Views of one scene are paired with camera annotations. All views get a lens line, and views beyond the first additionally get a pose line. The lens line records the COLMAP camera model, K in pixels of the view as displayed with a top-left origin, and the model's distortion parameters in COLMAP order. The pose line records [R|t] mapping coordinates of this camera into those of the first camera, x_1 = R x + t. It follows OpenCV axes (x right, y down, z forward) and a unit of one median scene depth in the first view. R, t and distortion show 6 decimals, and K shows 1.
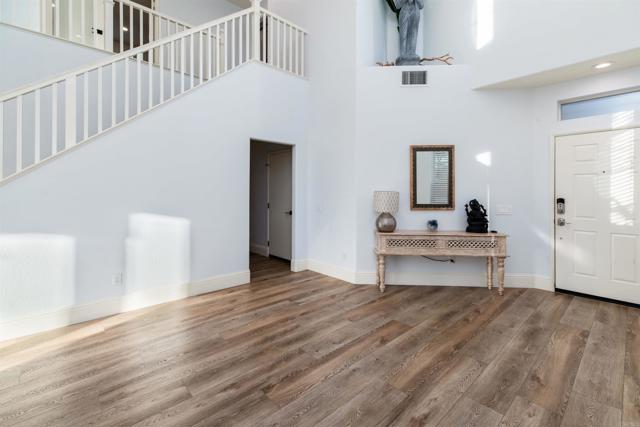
lens RADIAL K [[286.2, 0, 320.6], [0, 286.2, 194.1], [0, 0, 1]] dist [0.007283, 0.002334]
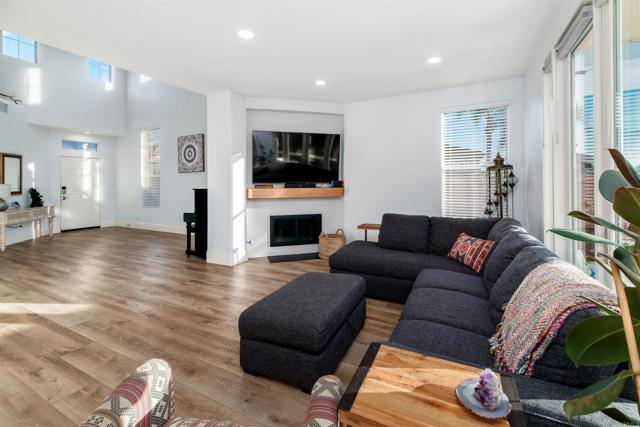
lens RADIAL K [[286.2, 0, 318.8], [0, 286.2, 181.4], [0, 0, 1]] dist [0.007283, 0.002334]
pose [[-0.334513, 0.004504, 0.942381, -2.457587], [0.009212, 0.999956, -0.001510, -0.003950], [-0.942346, 0.008176, -0.334539, -0.058493]]
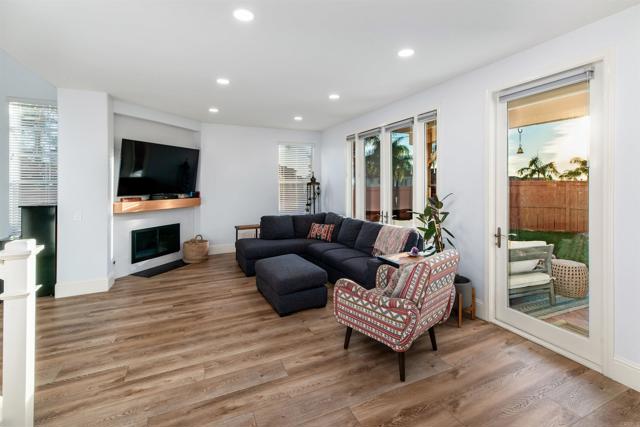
lens RADIAL K [[286.2, 0, 325.1], [0, 286.2, 183.4], [0, 0, 1]] dist [0.007283, 0.002334]
pose [[-0.953838, 0.001506, 0.300318, -2.227084], [0.001730, 0.999998, 0.000479, -0.071663], [-0.300317, 0.000977, -0.953839, 0.950159]]
